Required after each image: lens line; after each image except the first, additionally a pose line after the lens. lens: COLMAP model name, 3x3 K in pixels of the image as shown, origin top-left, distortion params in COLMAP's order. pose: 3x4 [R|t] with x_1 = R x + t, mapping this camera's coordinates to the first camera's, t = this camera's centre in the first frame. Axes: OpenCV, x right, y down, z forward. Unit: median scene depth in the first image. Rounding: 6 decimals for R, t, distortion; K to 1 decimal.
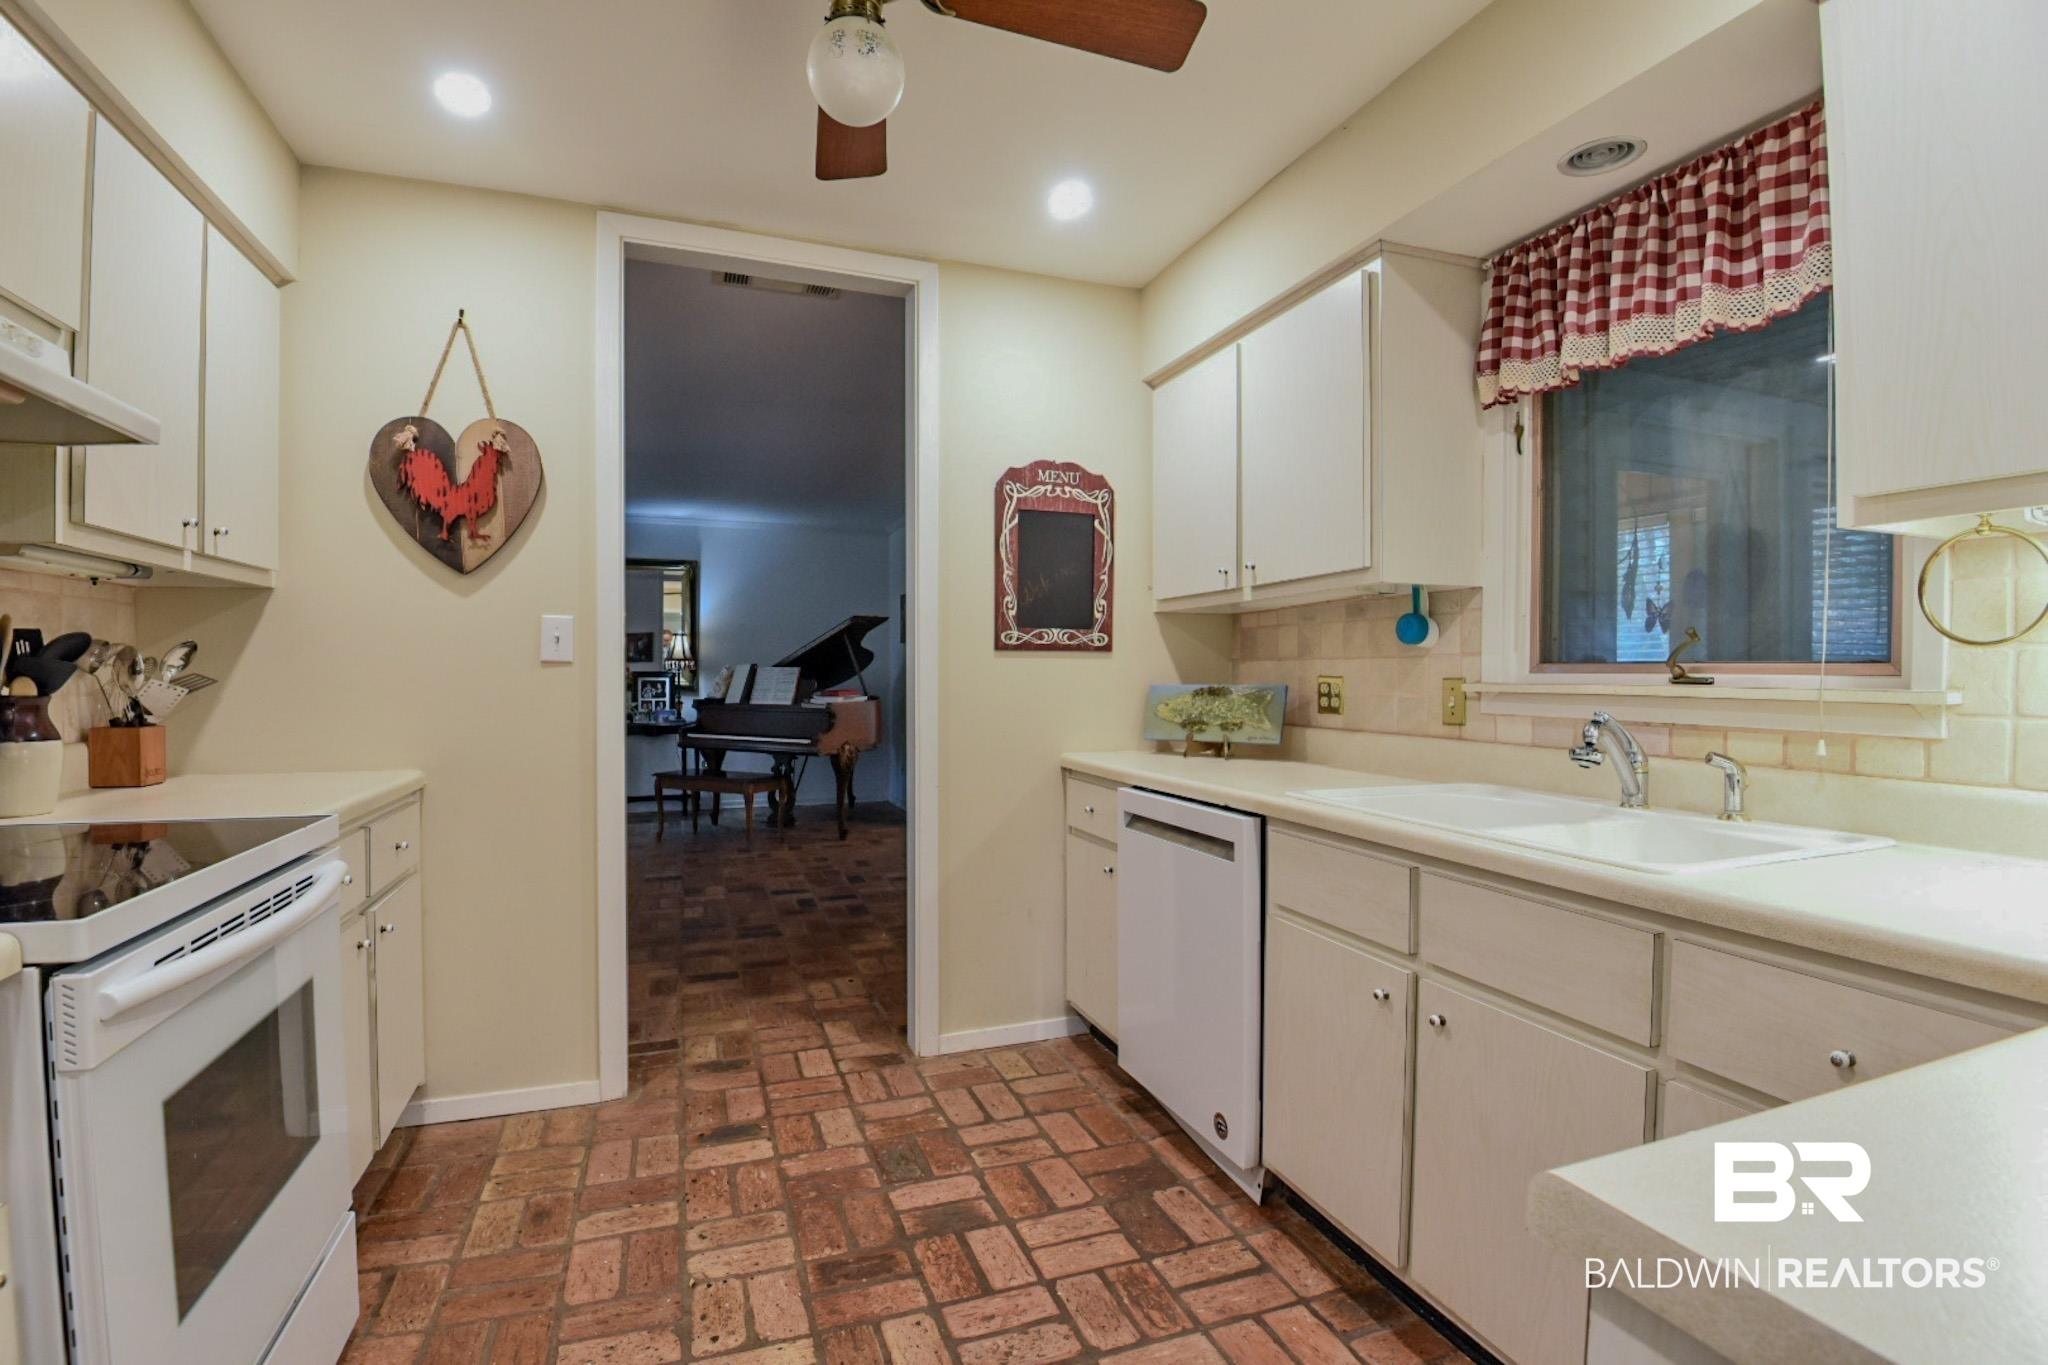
lens RADIAL K [[942.1, 0, 1017.1], [0, 942.1, 686.2], [0, 0, 1]] dist [-0.023893, -0.012824]
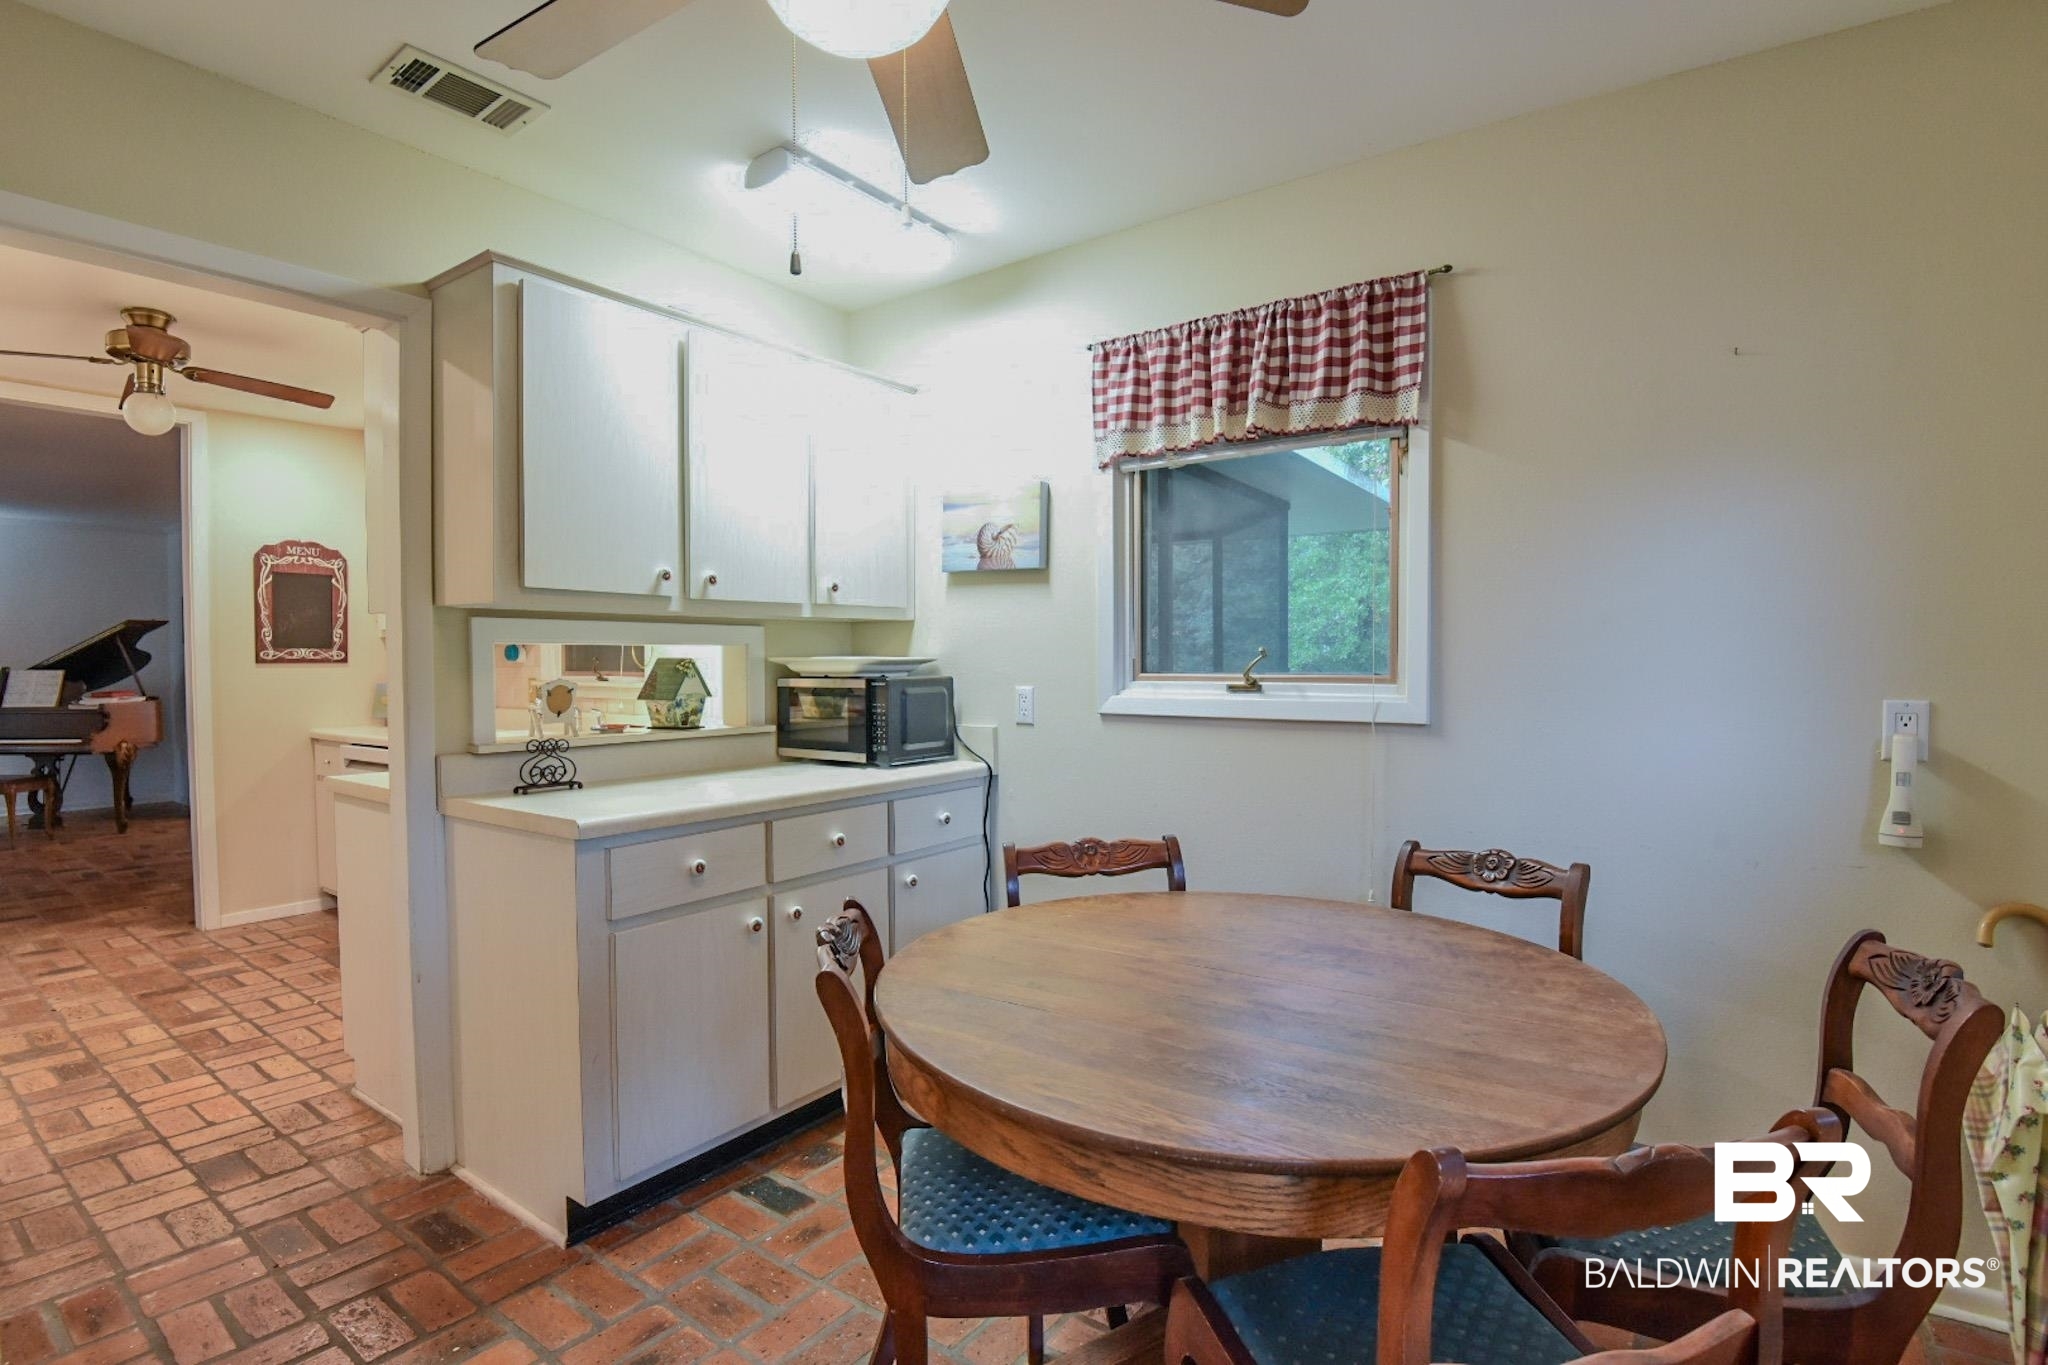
lens RADIAL K [[1004.5, 0, 1021.8], [0, 1004.5, 688.0], [0, 0, 1]] dist [-0.043035, -0.002010]
pose [[0.832845, -0.022598, 0.553045, 0.163381], [0.015300, 0.999724, 0.017808, -0.008798], [-0.553295, -0.006370, 0.832961, -1.238663]]
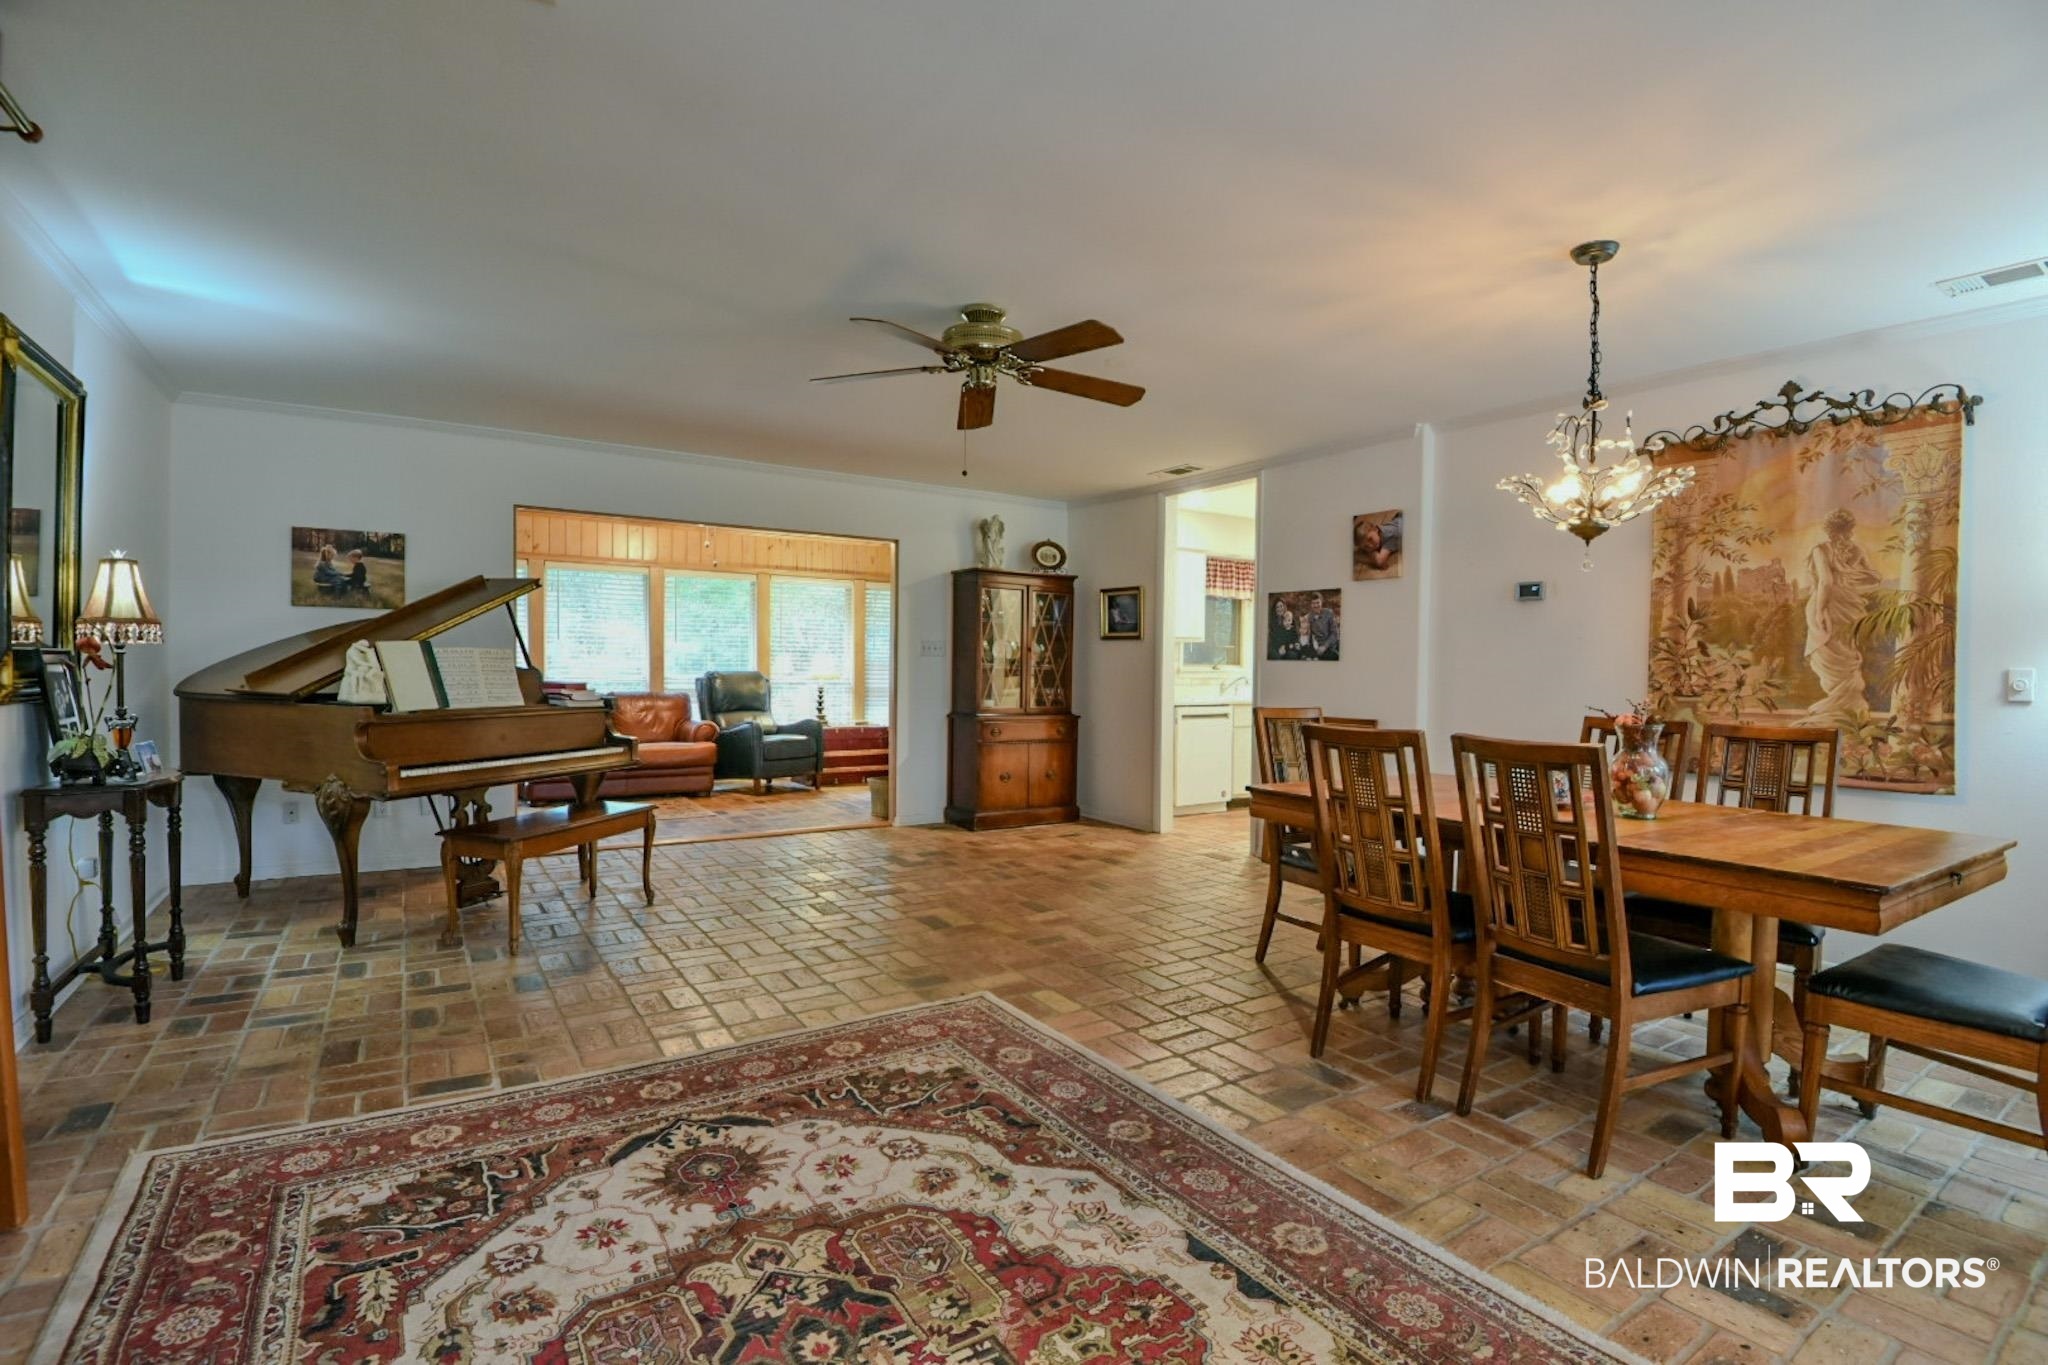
lens RADIAL K [[942.1, 0, 1011.6], [0, 942.1, 690.8], [0, 0, 1]] dist [-0.023893, -0.012824]
pose [[-0.216646, -0.033372, 0.975680, -2.657548], [-0.001020, 0.999423, 0.033958, -0.036154], [-0.976250, 0.006362, -0.216555, 2.230105]]
